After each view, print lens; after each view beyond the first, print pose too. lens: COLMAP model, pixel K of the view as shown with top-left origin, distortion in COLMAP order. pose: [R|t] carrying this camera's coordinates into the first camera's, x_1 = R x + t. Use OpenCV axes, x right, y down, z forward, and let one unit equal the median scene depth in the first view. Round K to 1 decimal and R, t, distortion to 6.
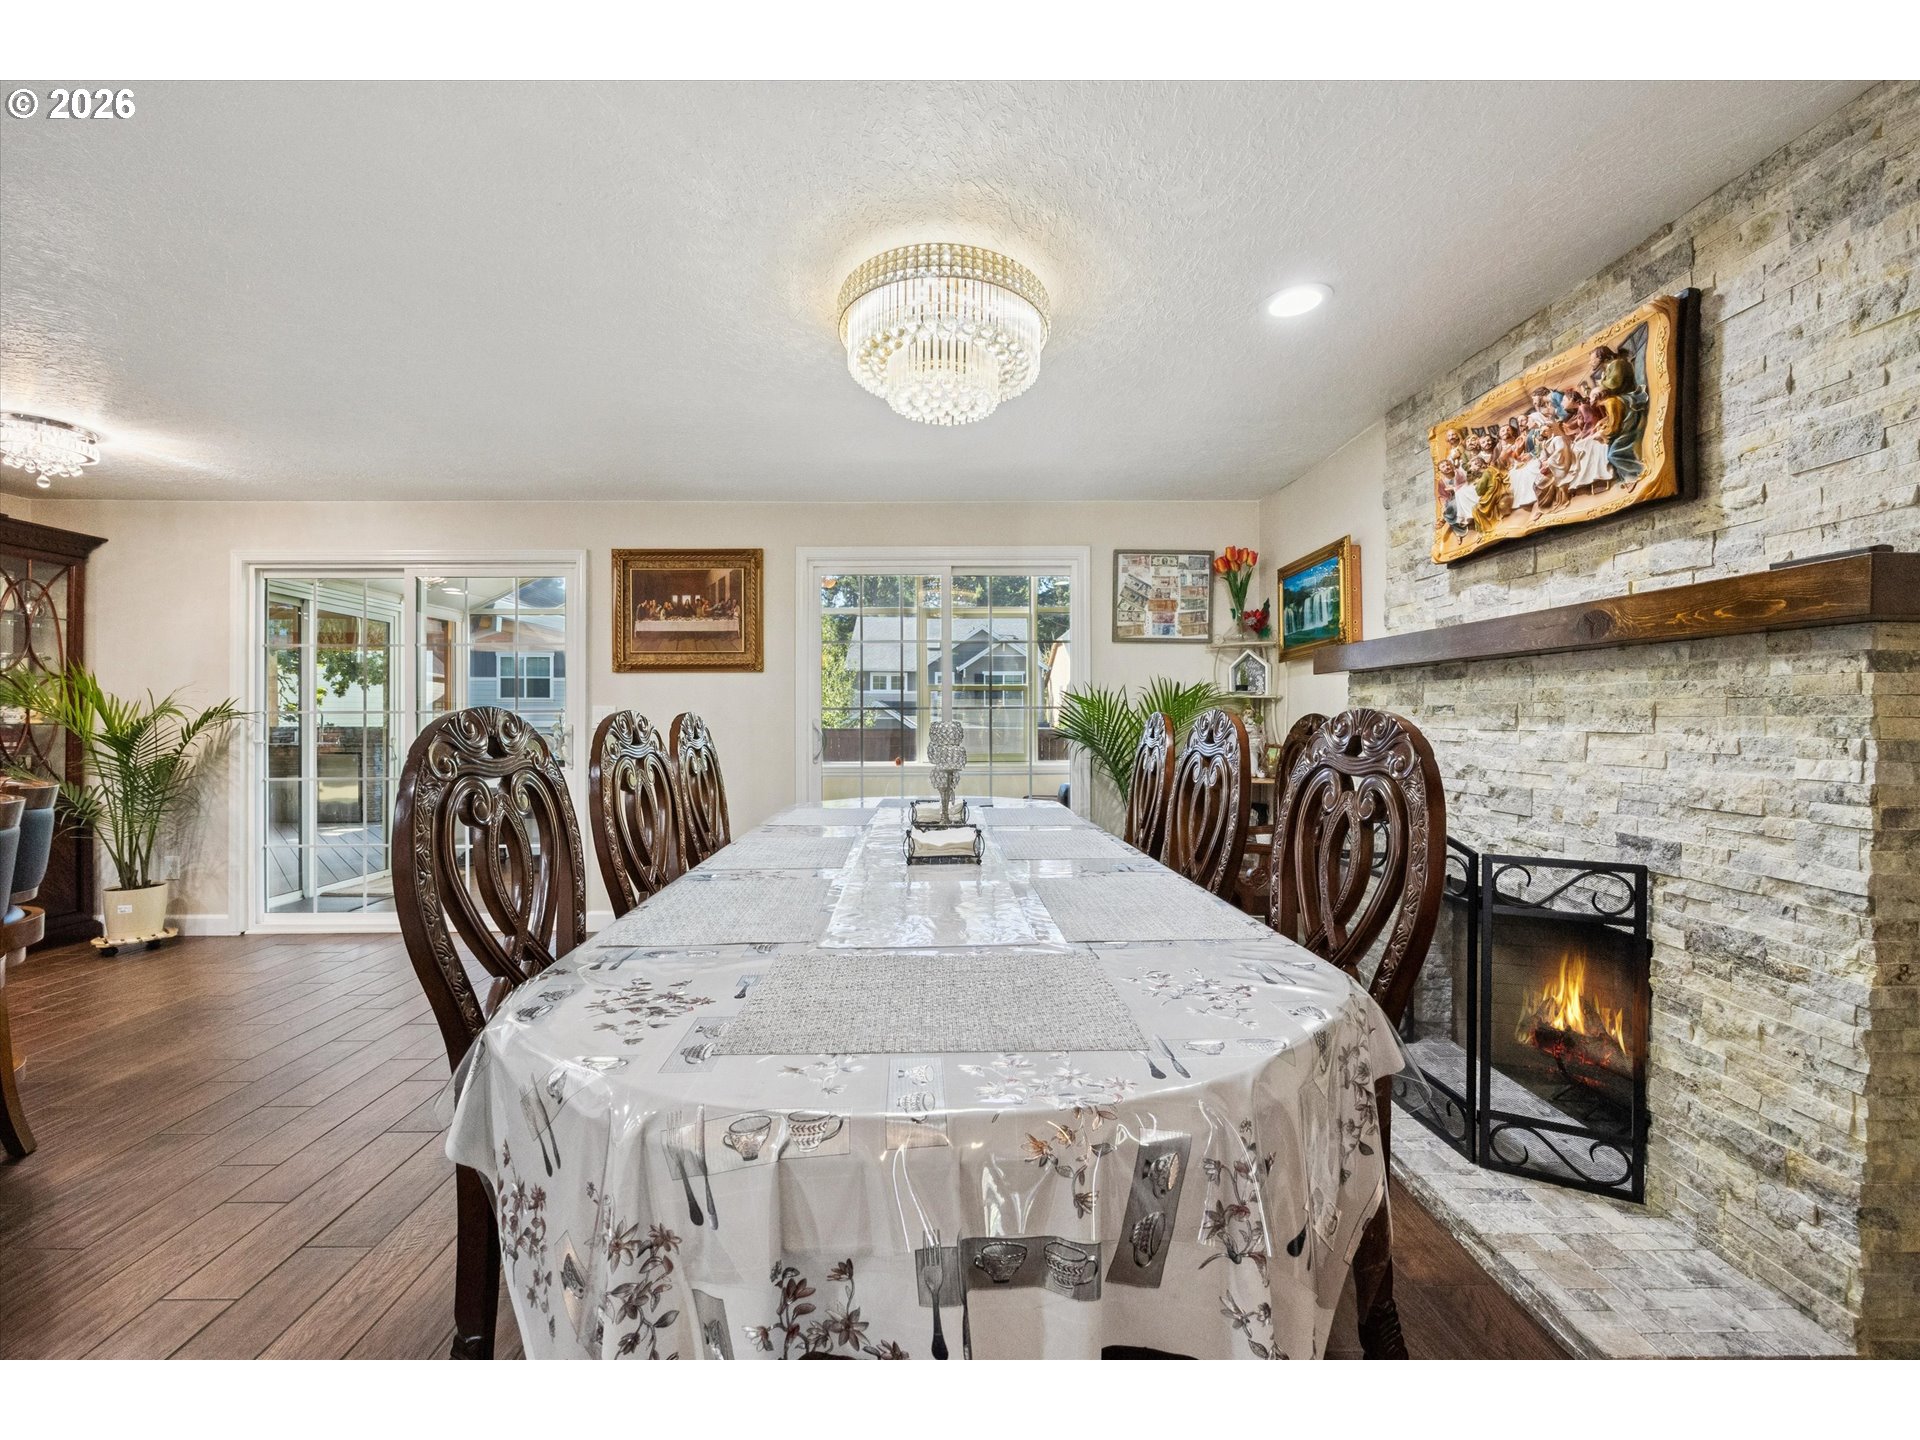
lens RADIAL K [[755.5, 0, 948.6], [0, 755.5, 721.7], [0, 0, 1]] dist [-0.003072, -0.000082]
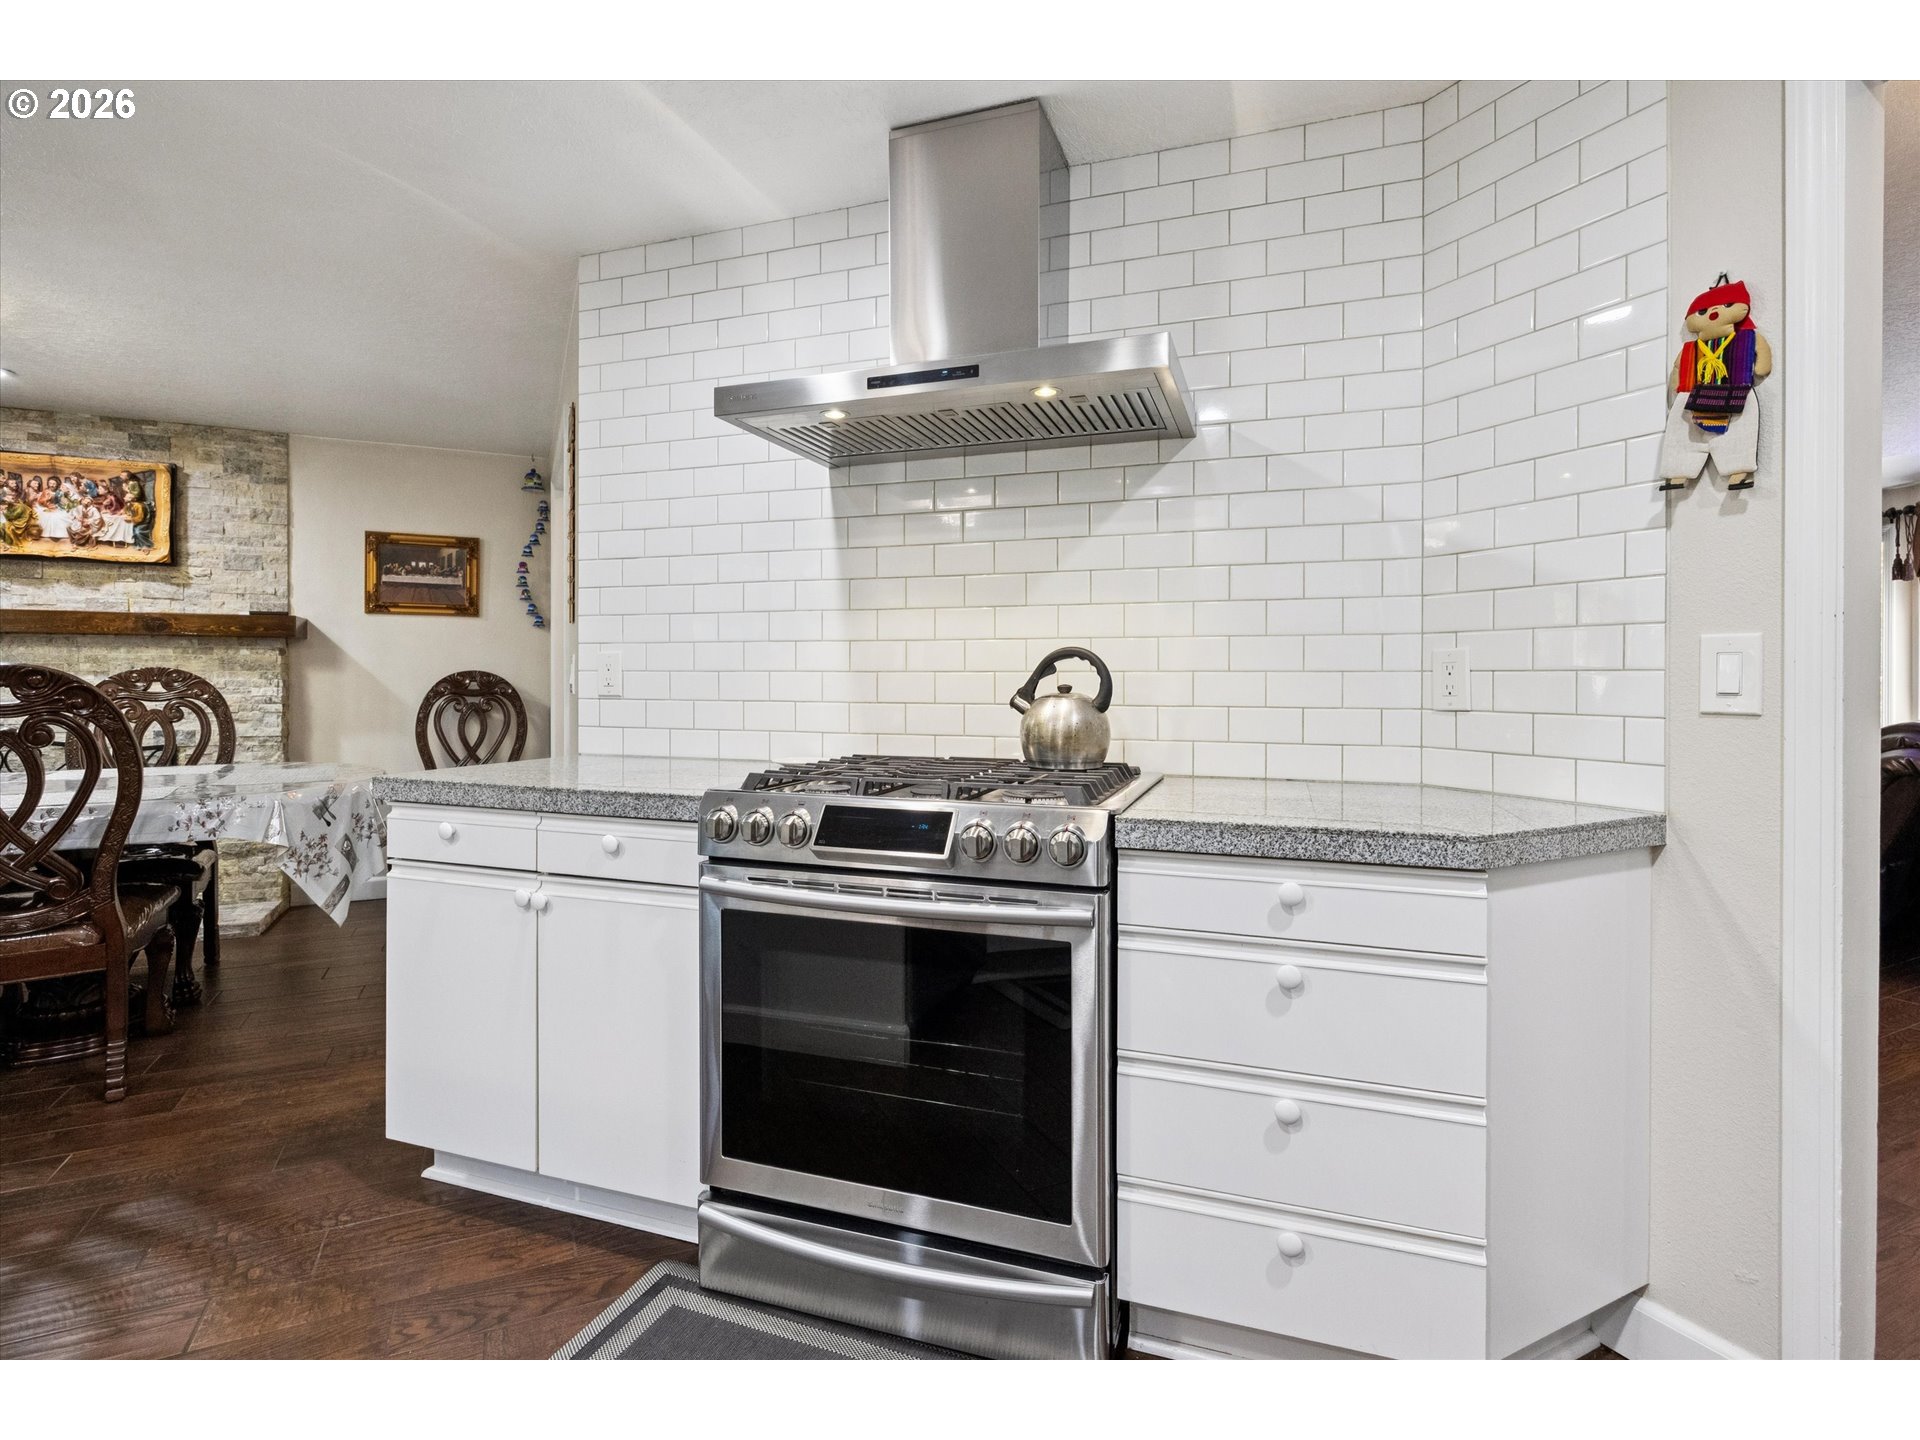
lens RADIAL K [[924.5, 0, 954.4], [0, 924.5, 677.5], [0, 0, 1]] dist [-0.002659, -0.001196]
pose [[-0.423921, -0.005739, 0.905681, -1.840999], [0.005900, 0.999941, 0.009098, -0.000620], [-0.905680, 0.009200, -0.423862, 0.116301]]
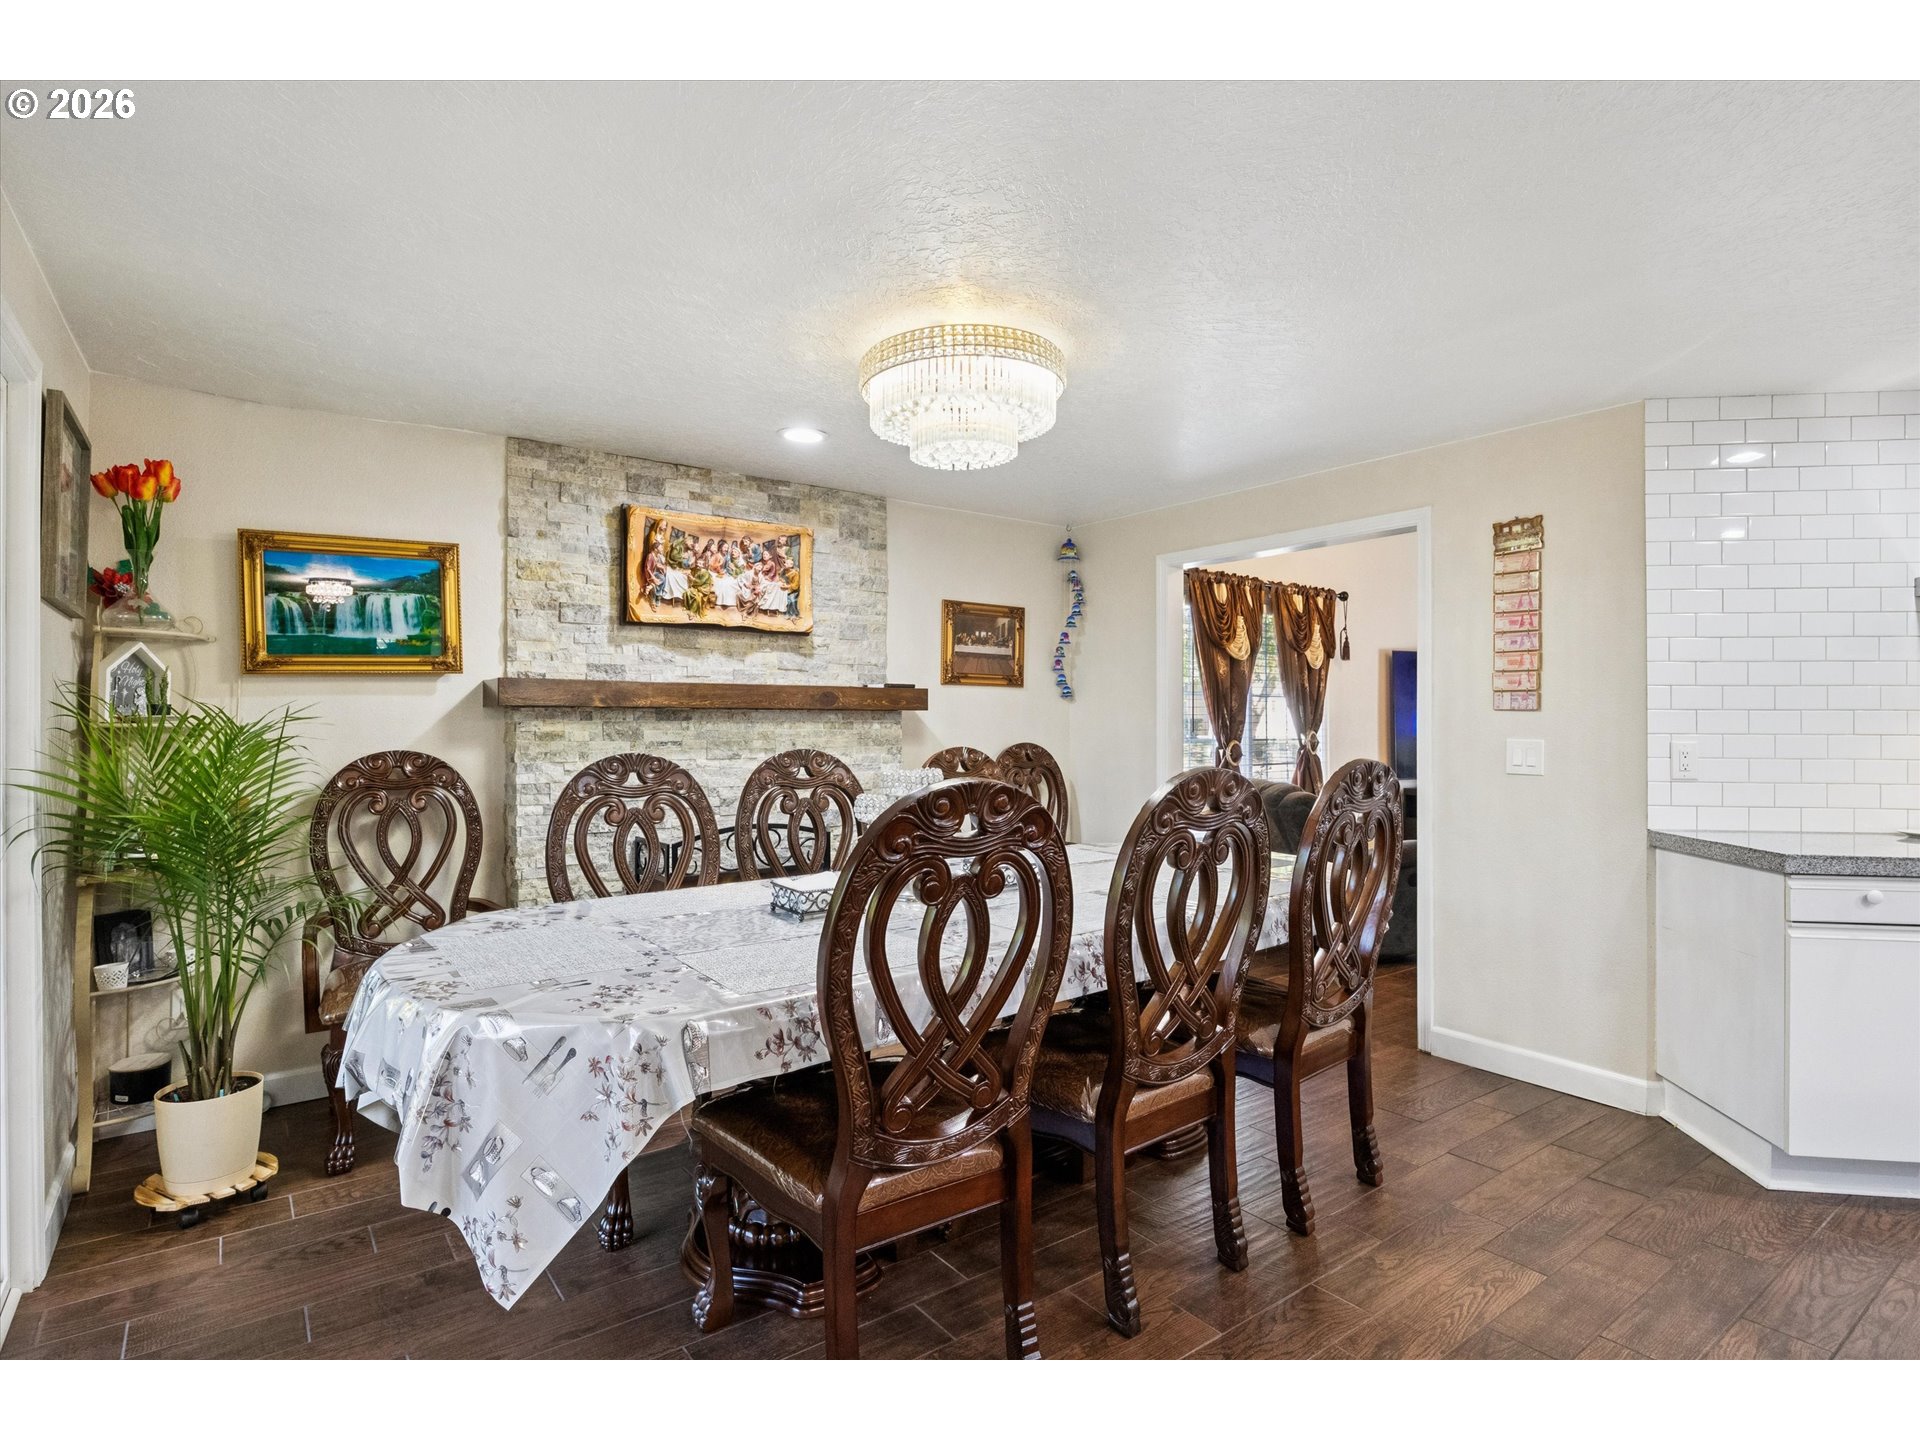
lens RADIAL K [[994.0, 0, 960.0], [0, 994.0, 720.0], [0, 0, 1]] dist [-0.011847, -0.000408]
pose [[-0.587178, -0.000346, 0.809458, -1.108274], [0.004680, 0.999982, 0.003822, -0.070811], [-0.809444, 0.006033, -0.587166, 1.825428]]
